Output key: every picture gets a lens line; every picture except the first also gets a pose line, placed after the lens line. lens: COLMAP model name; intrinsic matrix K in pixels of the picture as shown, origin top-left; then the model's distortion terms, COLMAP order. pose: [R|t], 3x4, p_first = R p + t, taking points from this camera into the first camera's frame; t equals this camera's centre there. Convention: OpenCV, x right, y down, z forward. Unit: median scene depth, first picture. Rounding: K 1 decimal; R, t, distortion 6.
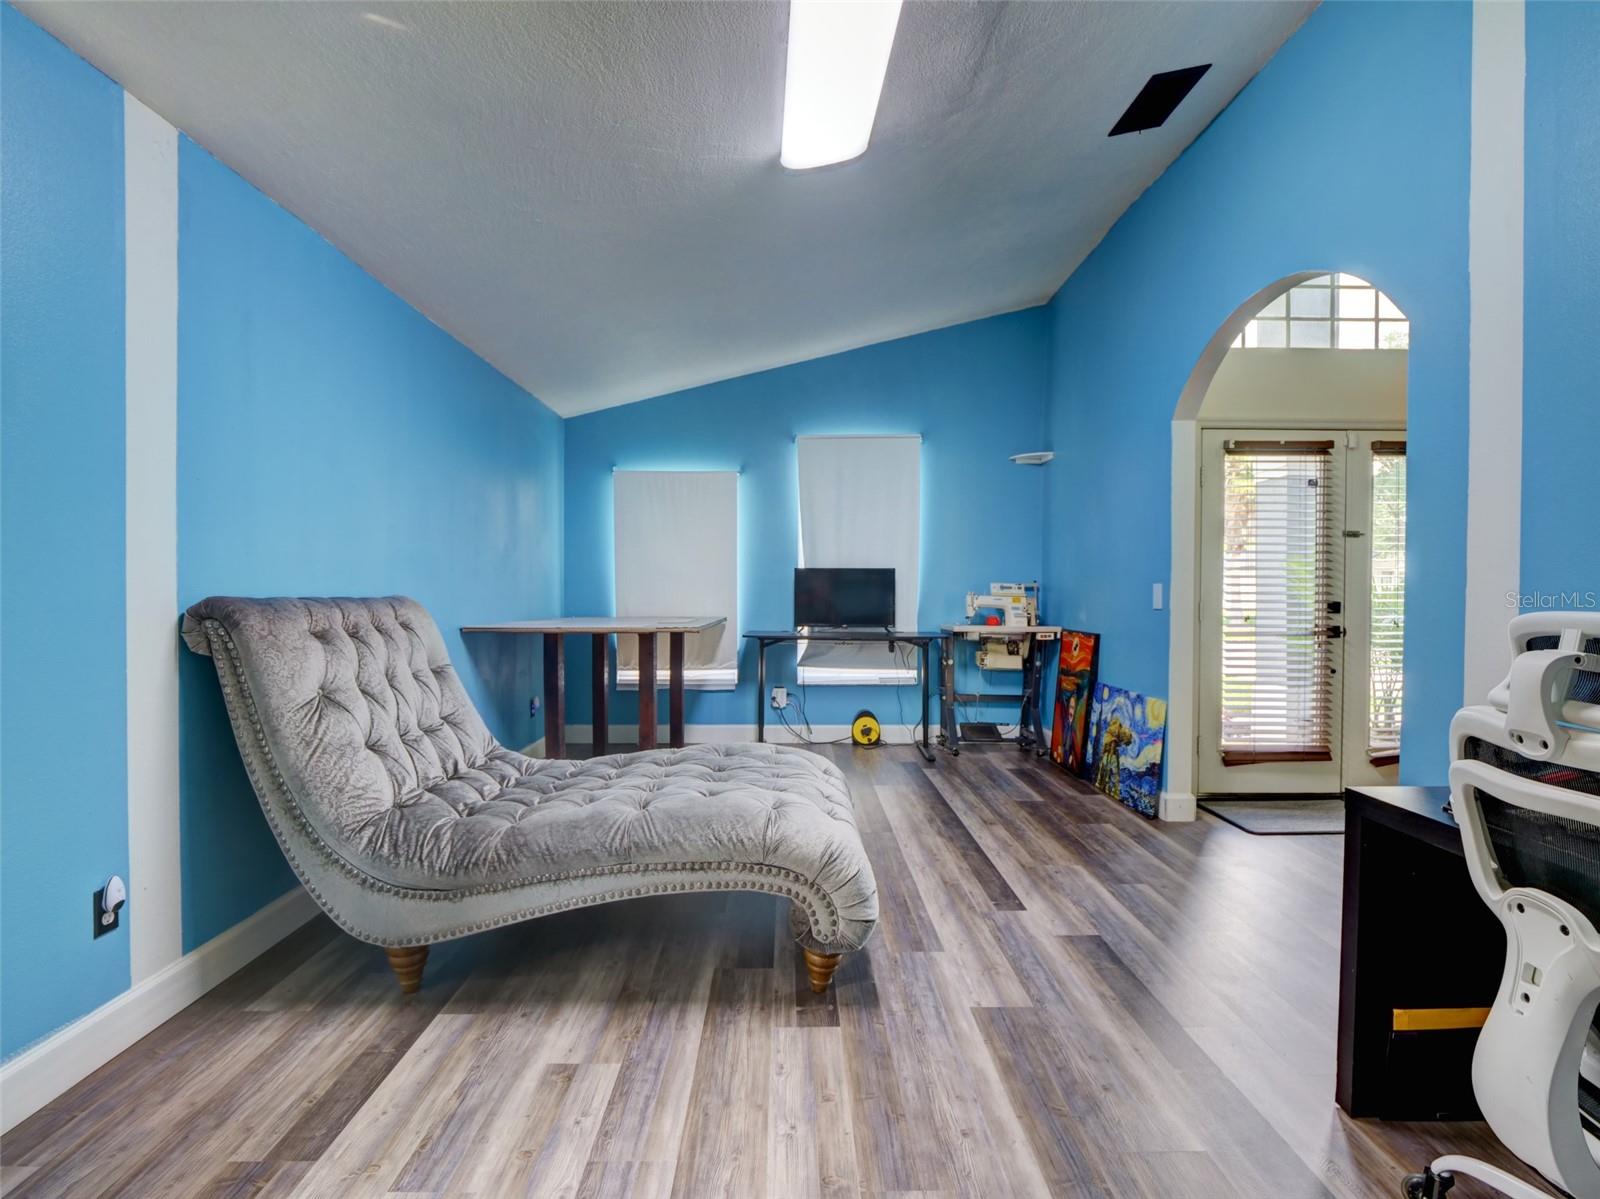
lens RADIAL K [[788.2, 0, 792.7], [0, 788.2, 590.9], [0, 0, 1]] dist [-0.011112, 0.002126]
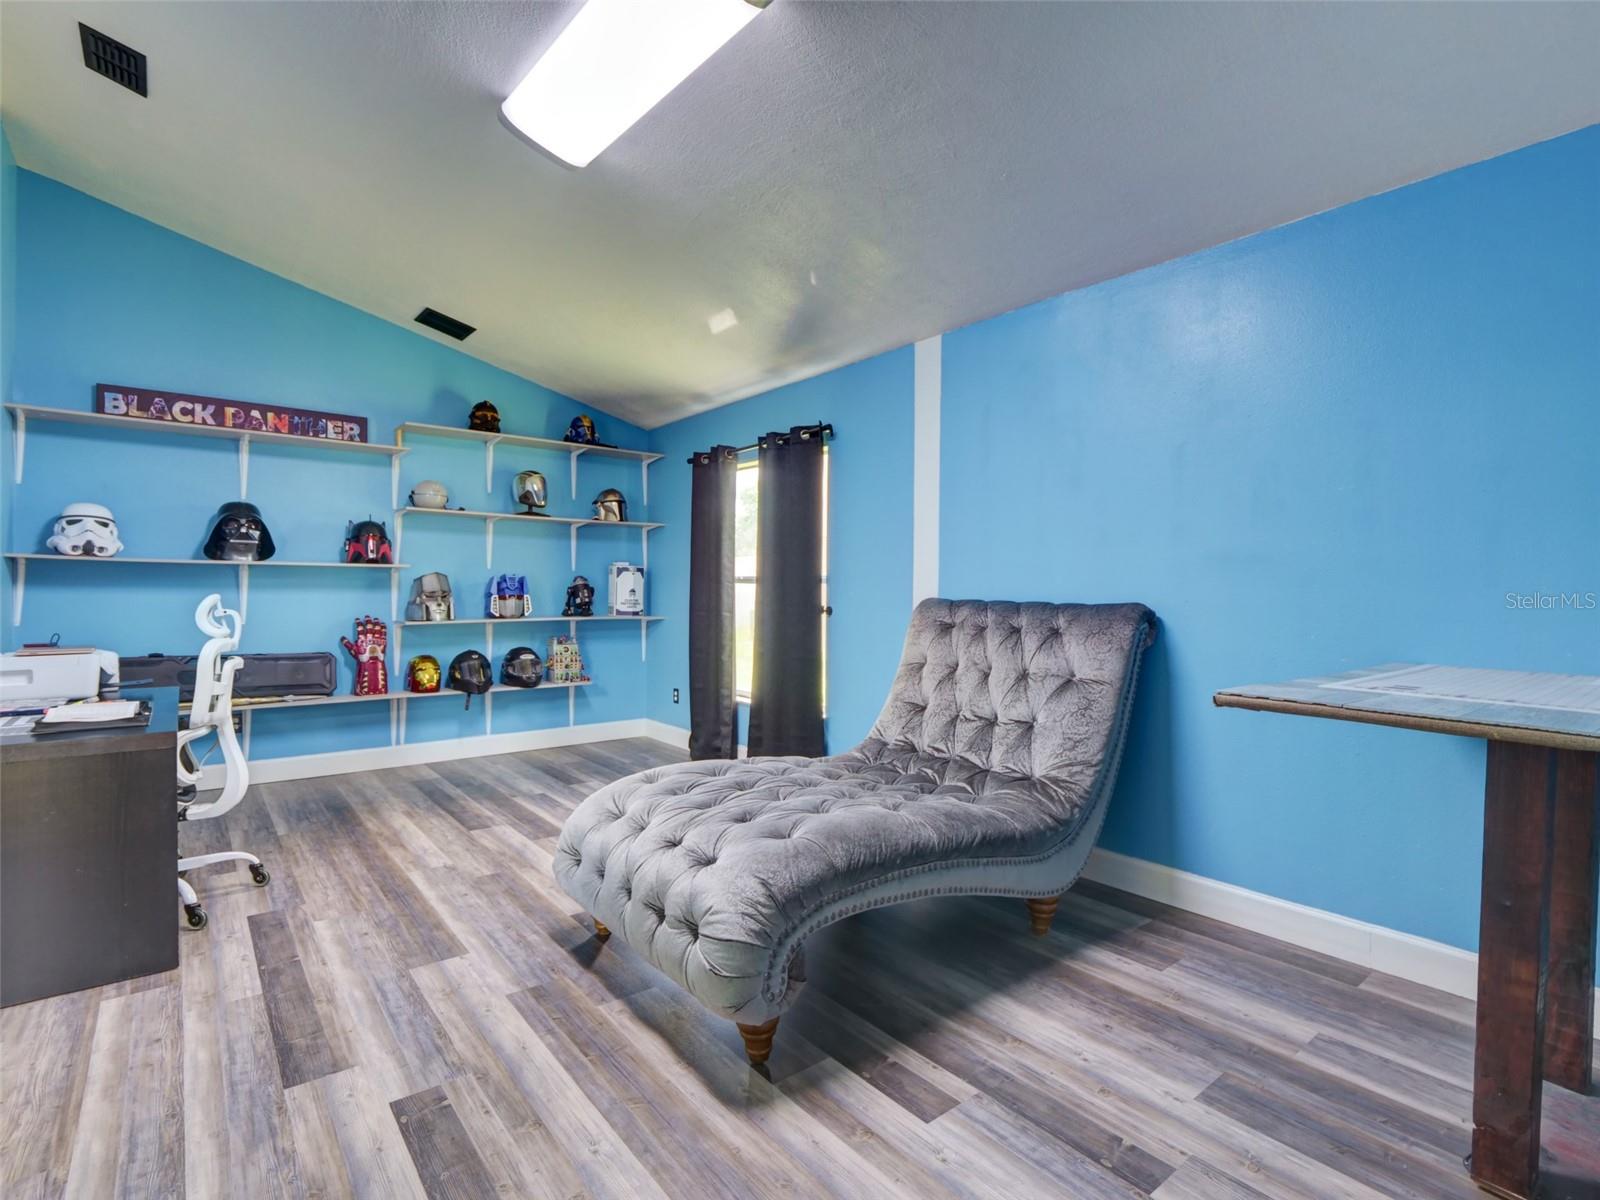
lens RADIAL K [[788.2, 0, 809.0], [0, 788.2, 599.3], [0, 0, 1]] dist [-0.011112, 0.002126]
pose [[-0.781042, -0.001492, -0.624477, 0.504799], [-0.015741, 0.999726, 0.017299, -0.014369], [0.624281, 0.023341, -0.780851, 1.992890]]
